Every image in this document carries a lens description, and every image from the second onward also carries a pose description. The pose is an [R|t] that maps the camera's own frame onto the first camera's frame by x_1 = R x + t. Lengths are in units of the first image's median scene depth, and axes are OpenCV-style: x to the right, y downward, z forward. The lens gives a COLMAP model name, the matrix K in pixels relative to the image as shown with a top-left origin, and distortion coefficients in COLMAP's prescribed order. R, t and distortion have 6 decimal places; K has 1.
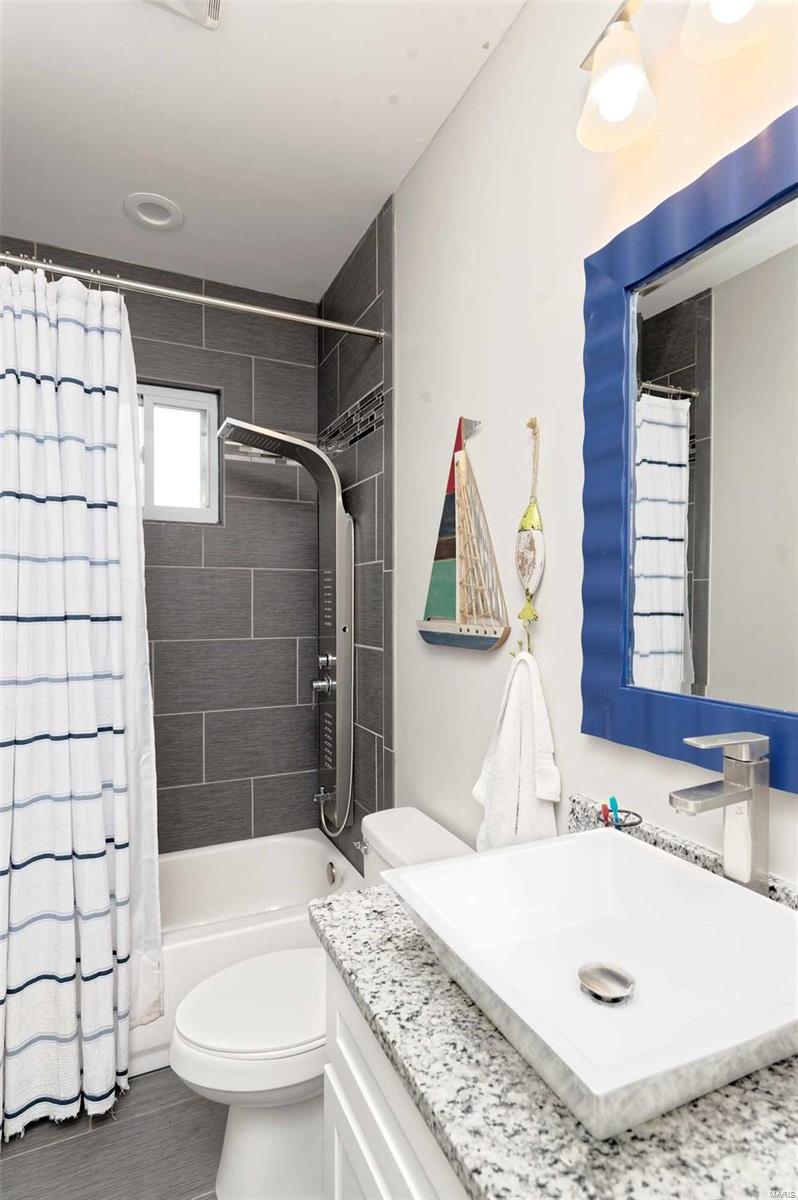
lens RADIAL K [[604.0, 0, 399.7], [0, 604.0, 601.0], [0, 0, 1]] dist [-0.006061, 0.003549]
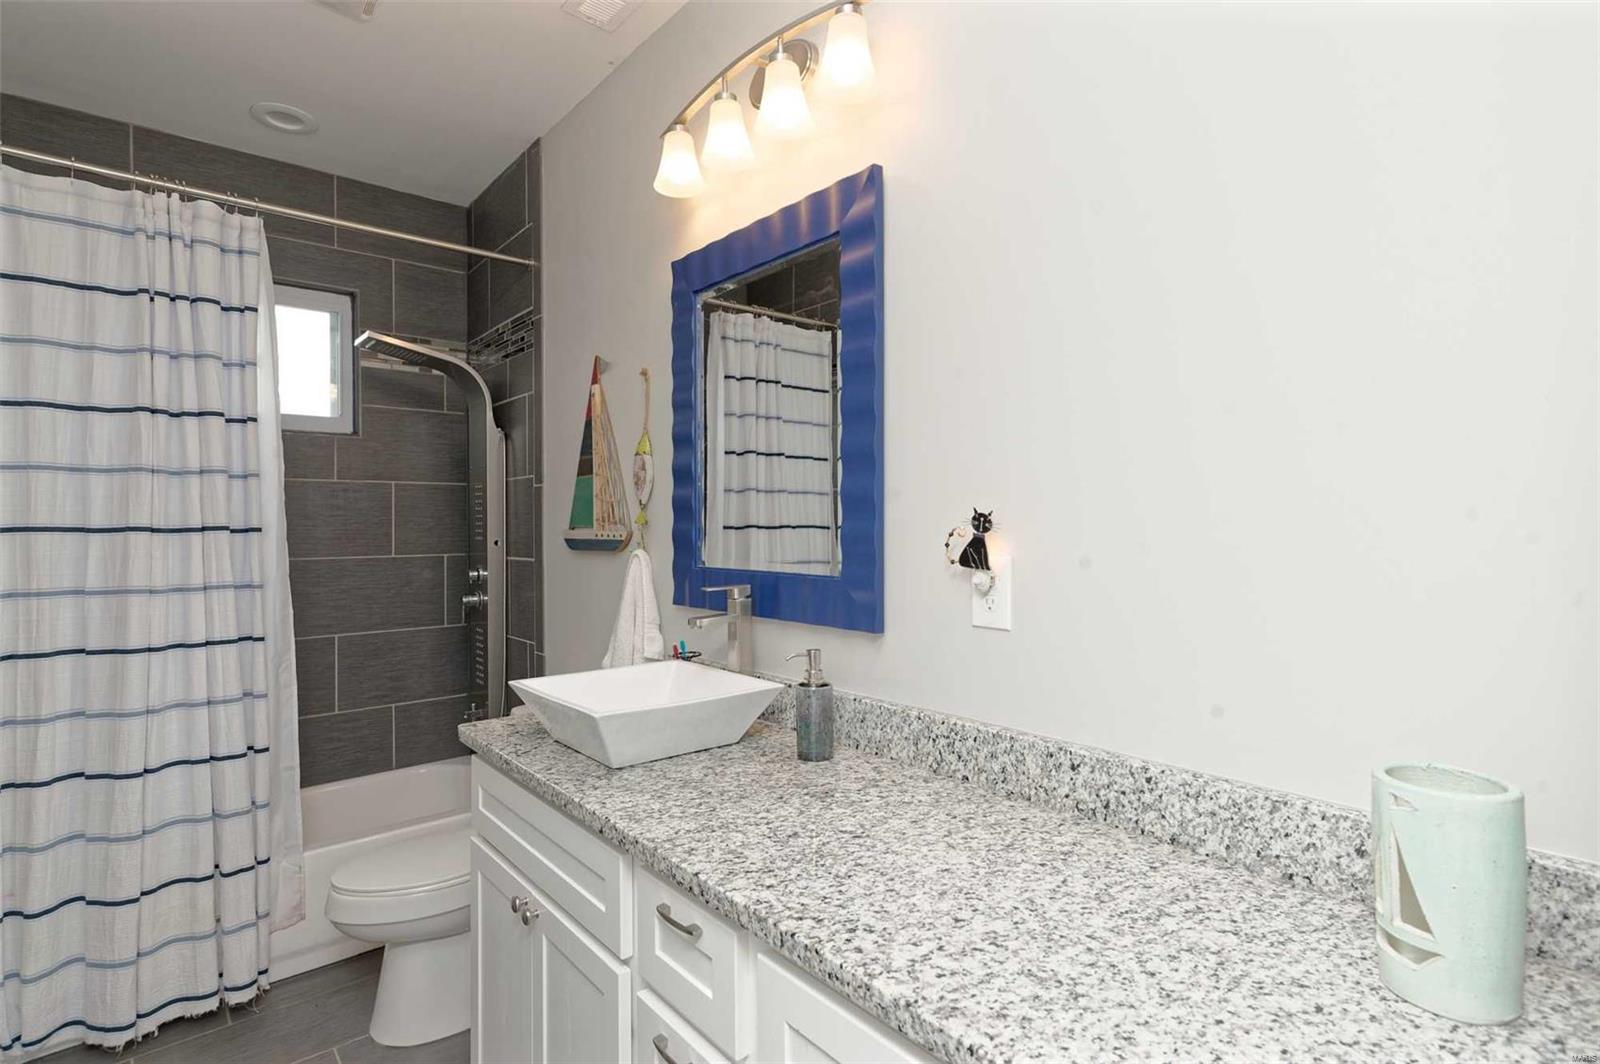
lens RADIAL K [[805.4, 0, 822.7], [0, 805.4, 518.1], [0, 0, 1]] dist [-0.006061, 0.003549]
pose [[0.962198, -0.005133, 0.272303, 0.091675], [0.007920, 0.999927, -0.009136, 0.029376], [-0.272236, 0.010948, 0.962168, -0.598202]]
